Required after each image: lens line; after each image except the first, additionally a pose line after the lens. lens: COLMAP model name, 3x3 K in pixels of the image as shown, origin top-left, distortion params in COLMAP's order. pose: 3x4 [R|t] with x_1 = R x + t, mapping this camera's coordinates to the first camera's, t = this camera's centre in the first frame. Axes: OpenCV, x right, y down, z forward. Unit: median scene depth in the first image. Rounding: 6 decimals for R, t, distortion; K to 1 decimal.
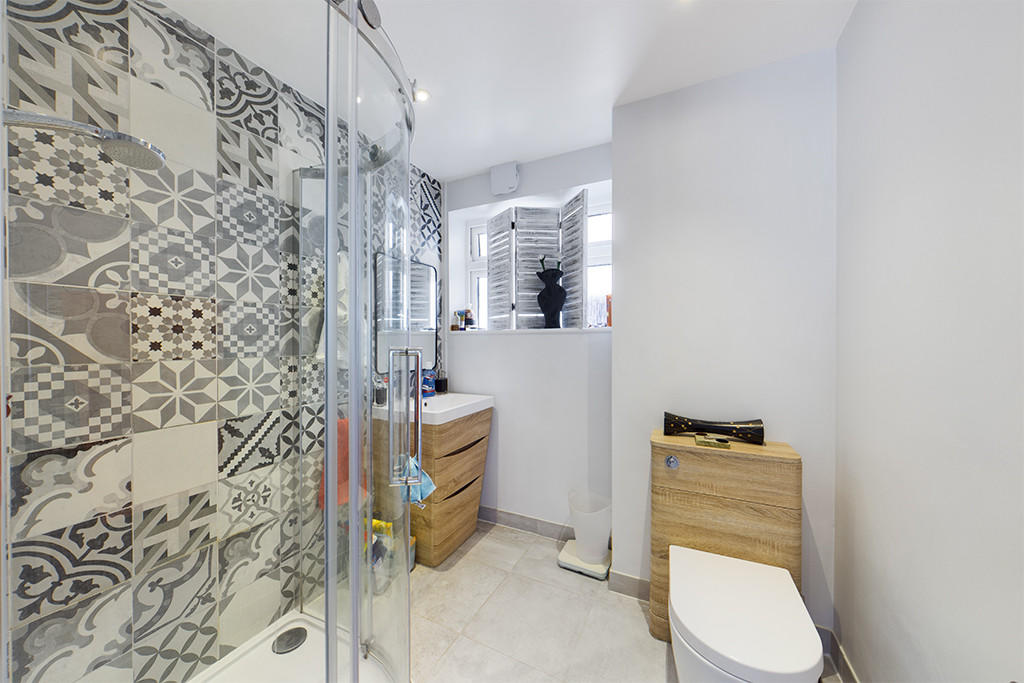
lens RADIAL K [[355.6, 0, 512.3], [0, 355.6, 340.4], [0, 0, 1]] dist [-0.001871, 0.000094]
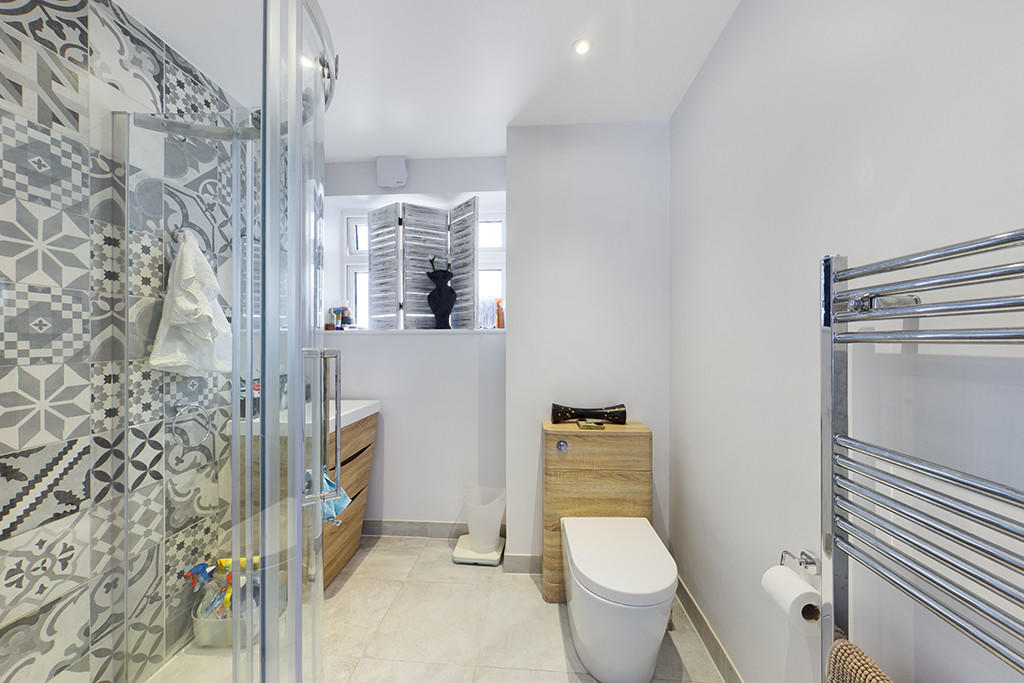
lens RADIAL K [[355.6, 0, 512.3], [0, 355.6, 340.4], [0, 0, 1]] dist [-0.001871, 0.000094]
pose [[0.922236, 0.001505, 0.386623, -0.134189], [-0.000568, 0.999997, -0.002538, 0.000944], [-0.386626, 0.002121, 0.922234, -0.005994]]
